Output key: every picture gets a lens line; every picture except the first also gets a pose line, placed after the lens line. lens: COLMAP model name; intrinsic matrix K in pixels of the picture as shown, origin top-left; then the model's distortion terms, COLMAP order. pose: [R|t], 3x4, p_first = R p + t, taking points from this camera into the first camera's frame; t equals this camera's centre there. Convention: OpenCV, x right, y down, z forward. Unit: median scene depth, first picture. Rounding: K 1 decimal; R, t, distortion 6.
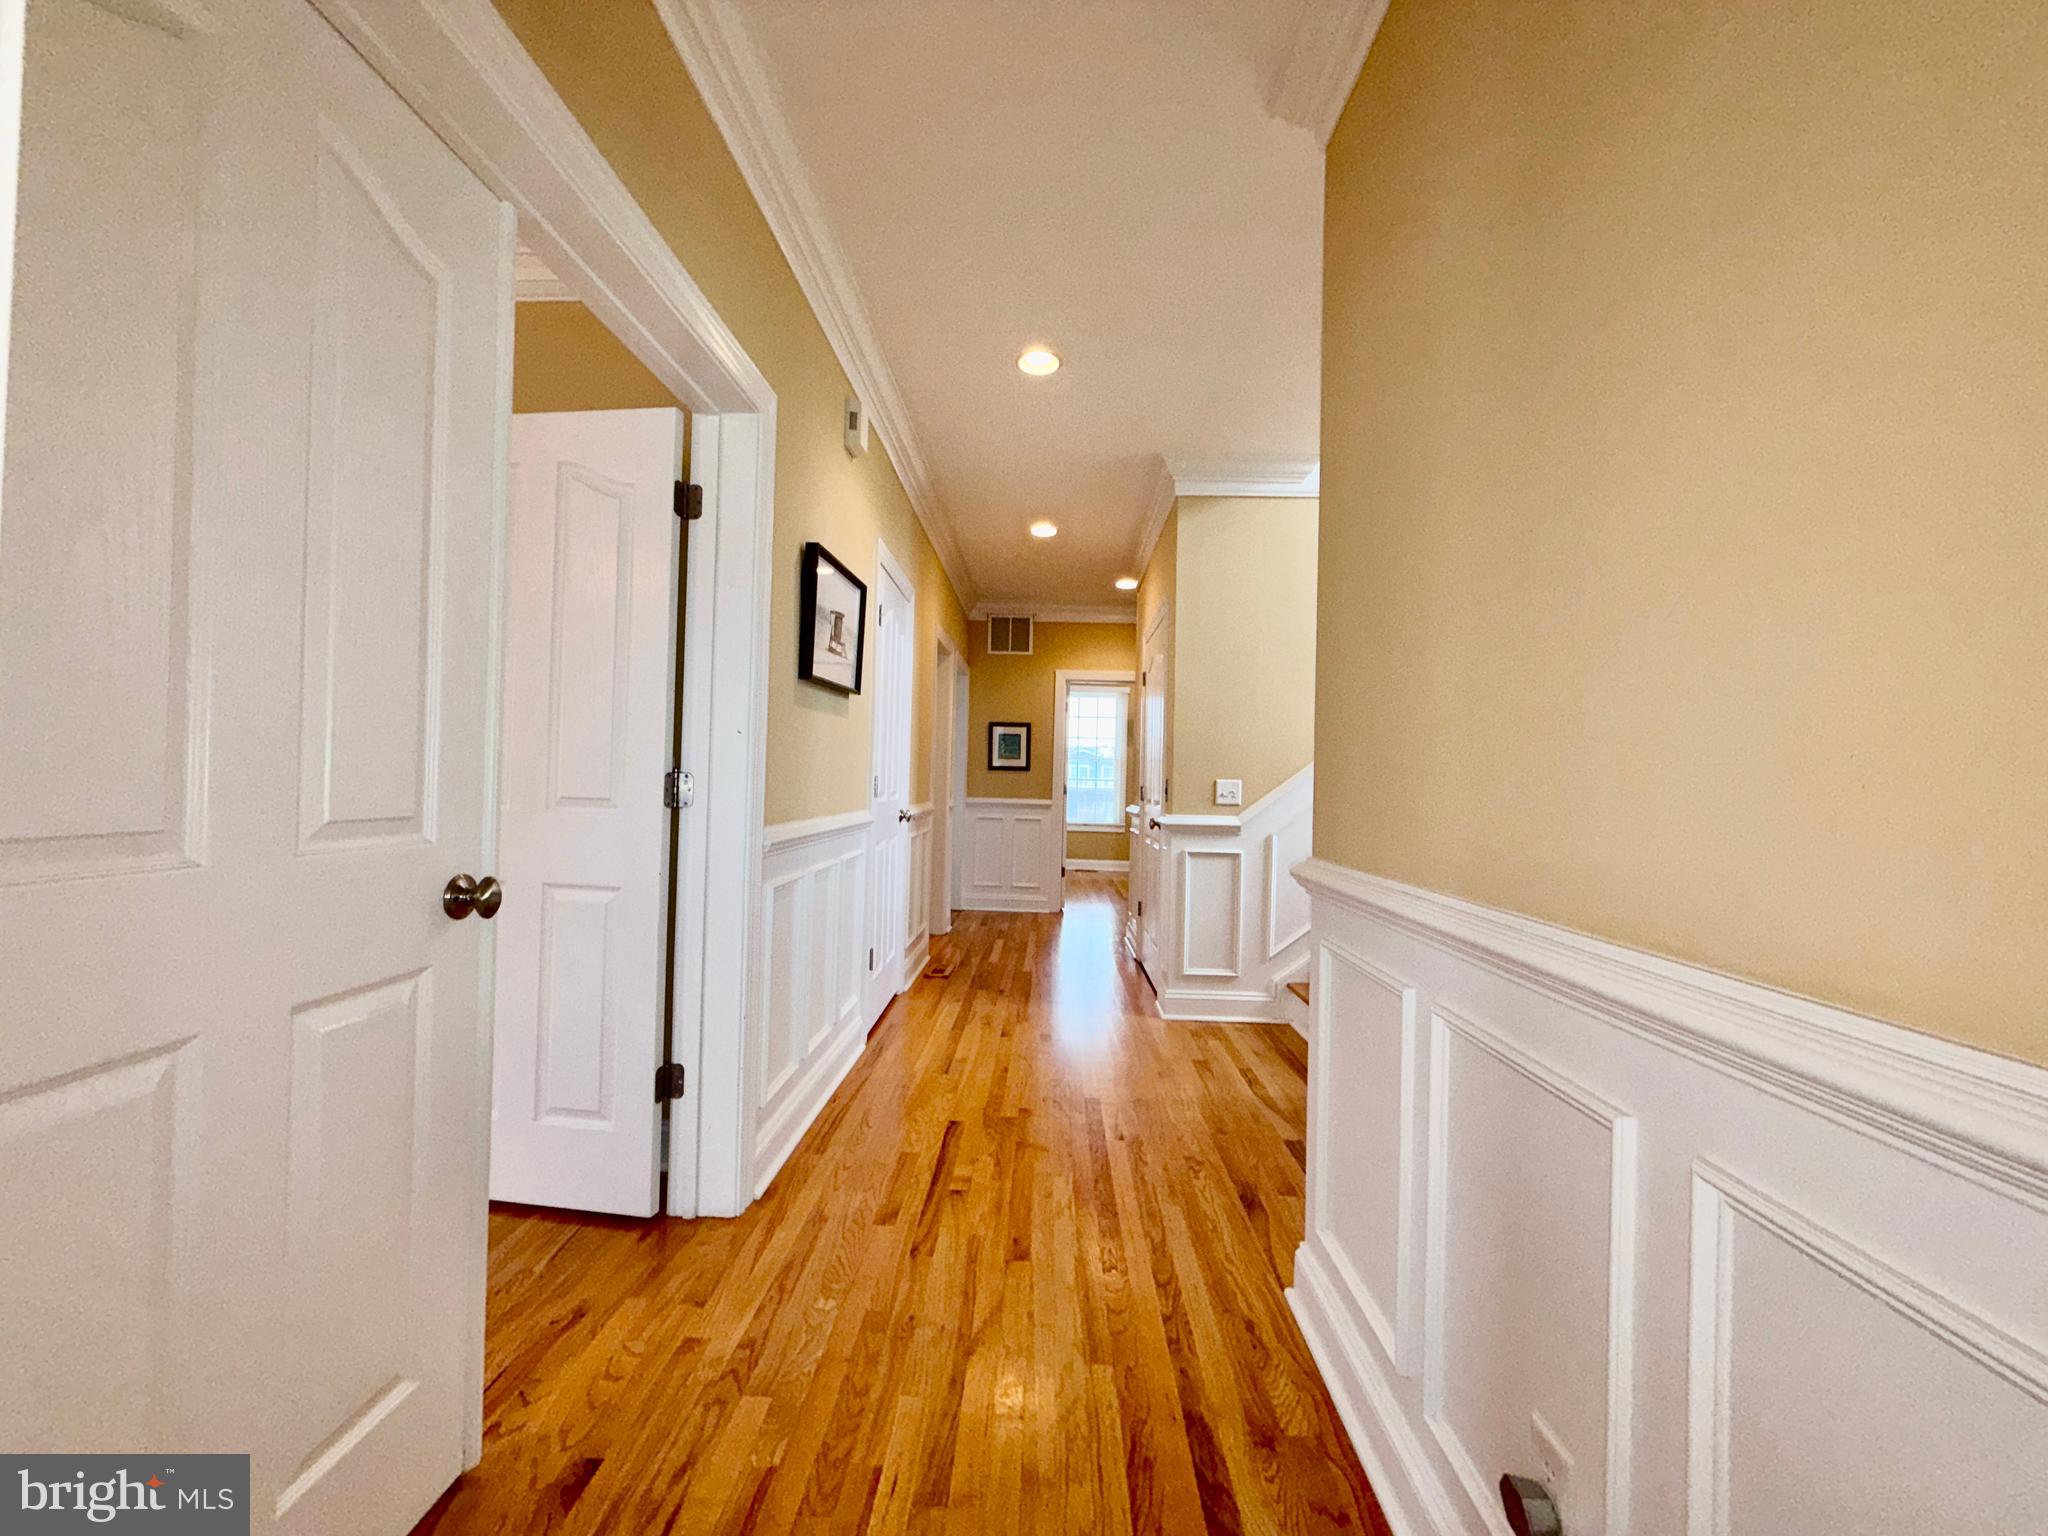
lens RADIAL K [[816.0, 0, 1016.5], [0, 816.0, 767.1], [0, 0, 1]] dist [0.002105, 0.000174]
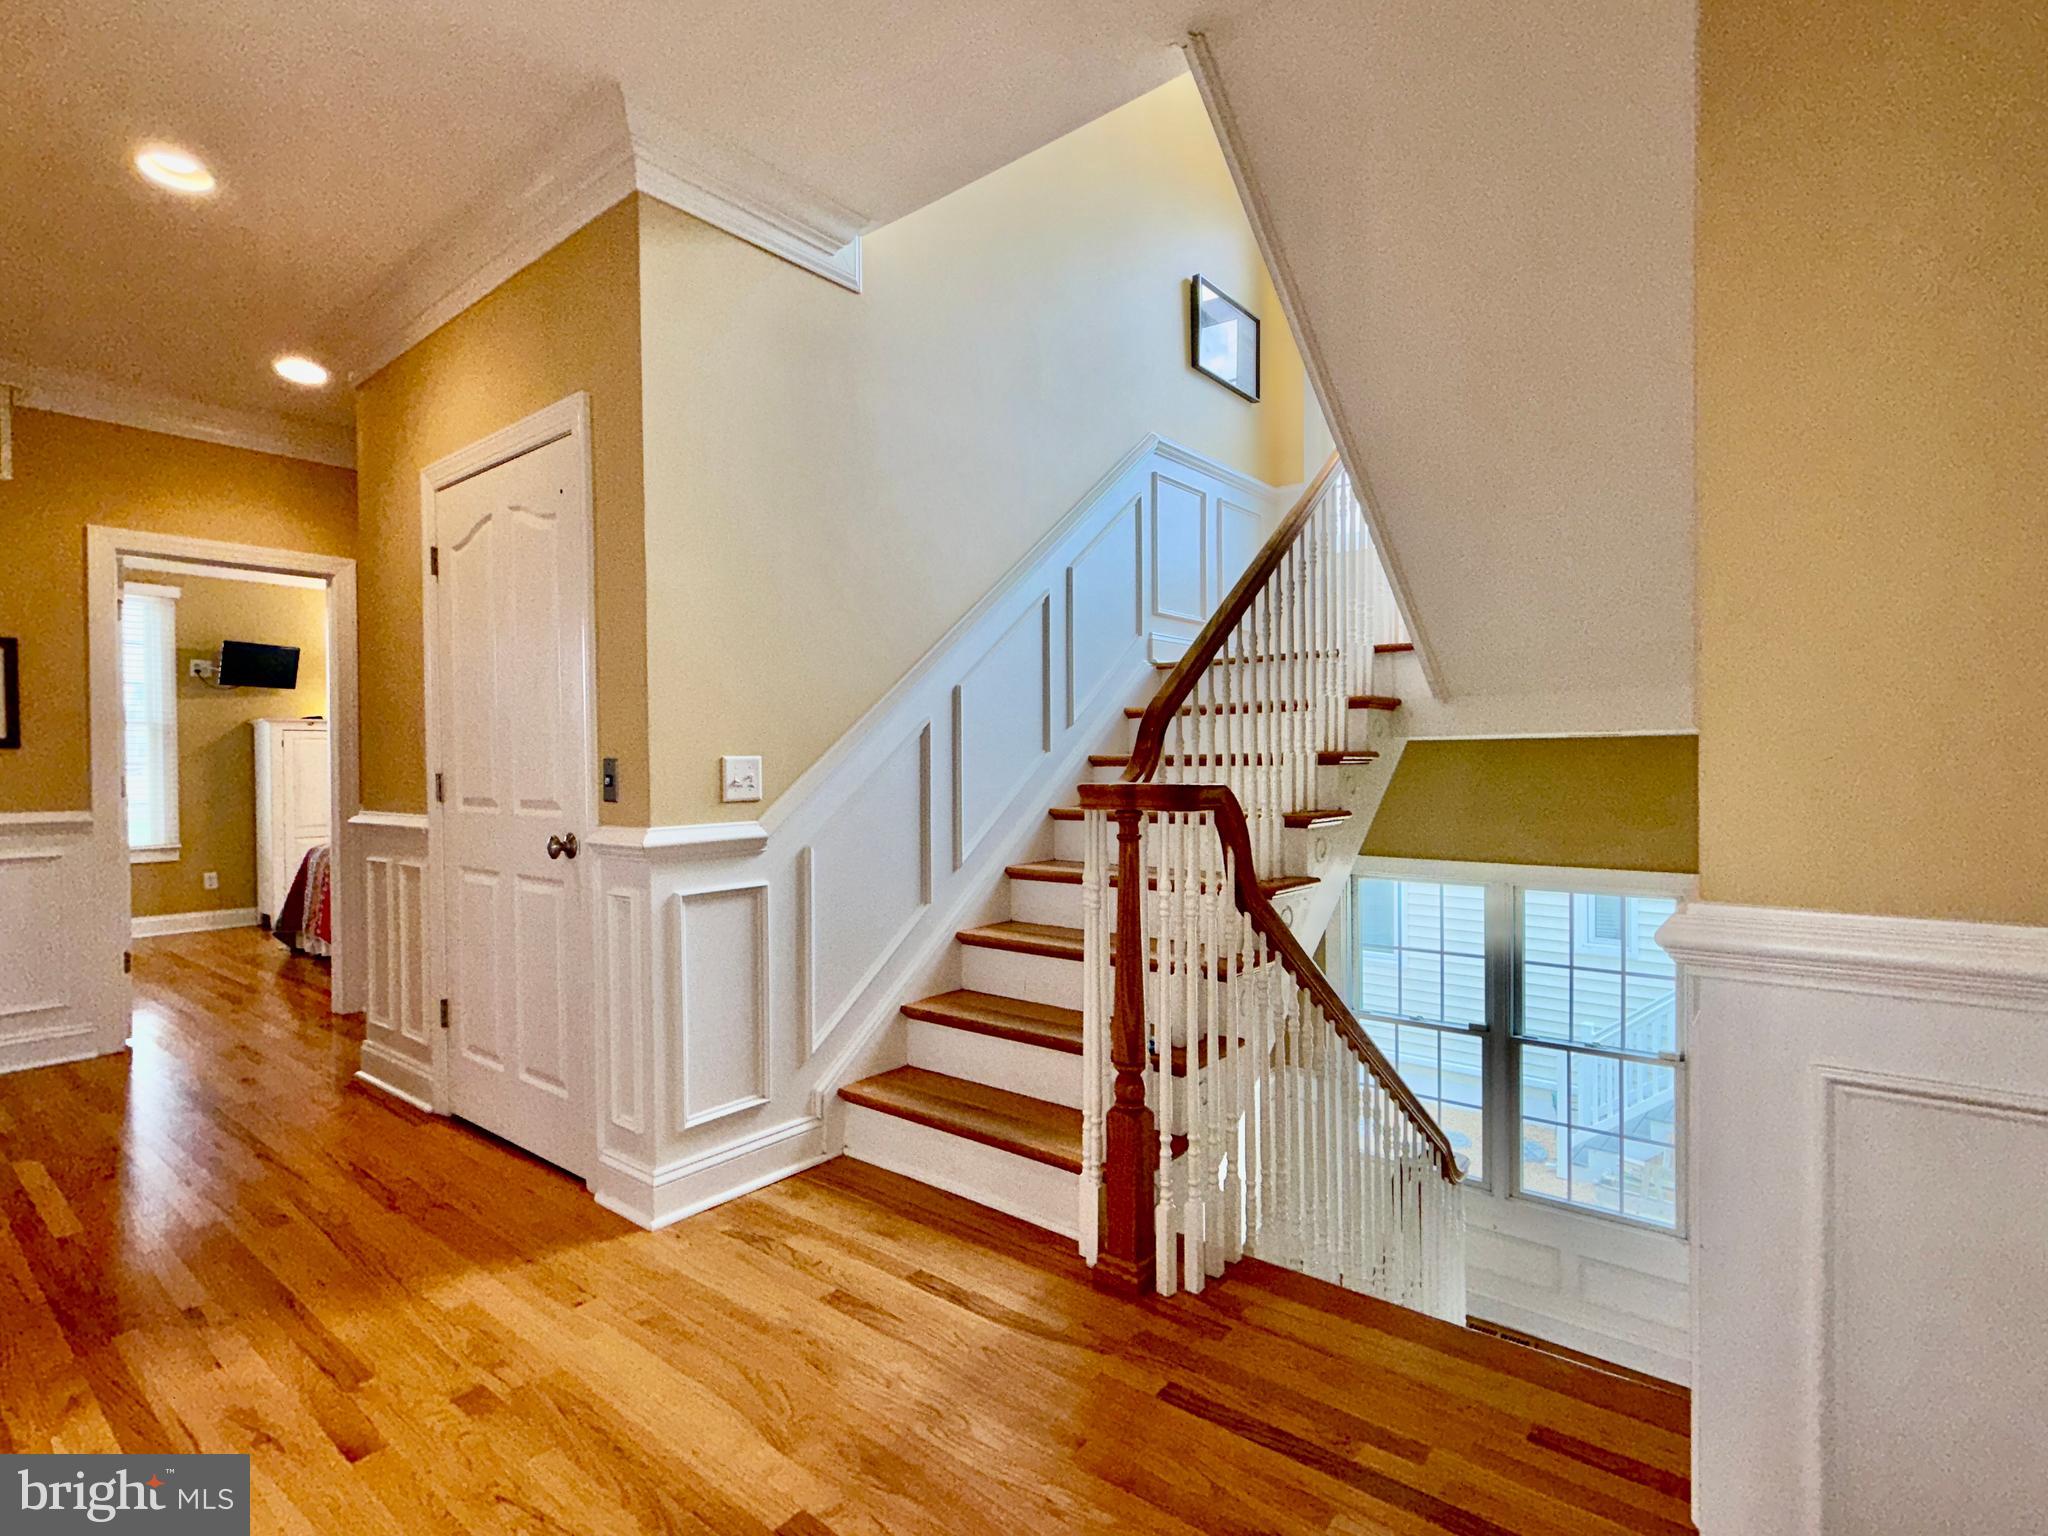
lens RADIAL K [[982.3, 0, 1034.8], [0, 982.3, 786.0], [0, 0, 1]] dist [-0.016048, 0.000281]
pose [[0.585154, -0.041081, 0.809881, -0.161255], [0.006102, 0.998911, 0.046261, 0.006767], [-0.810899, -0.022127, 0.584767, 0.455068]]
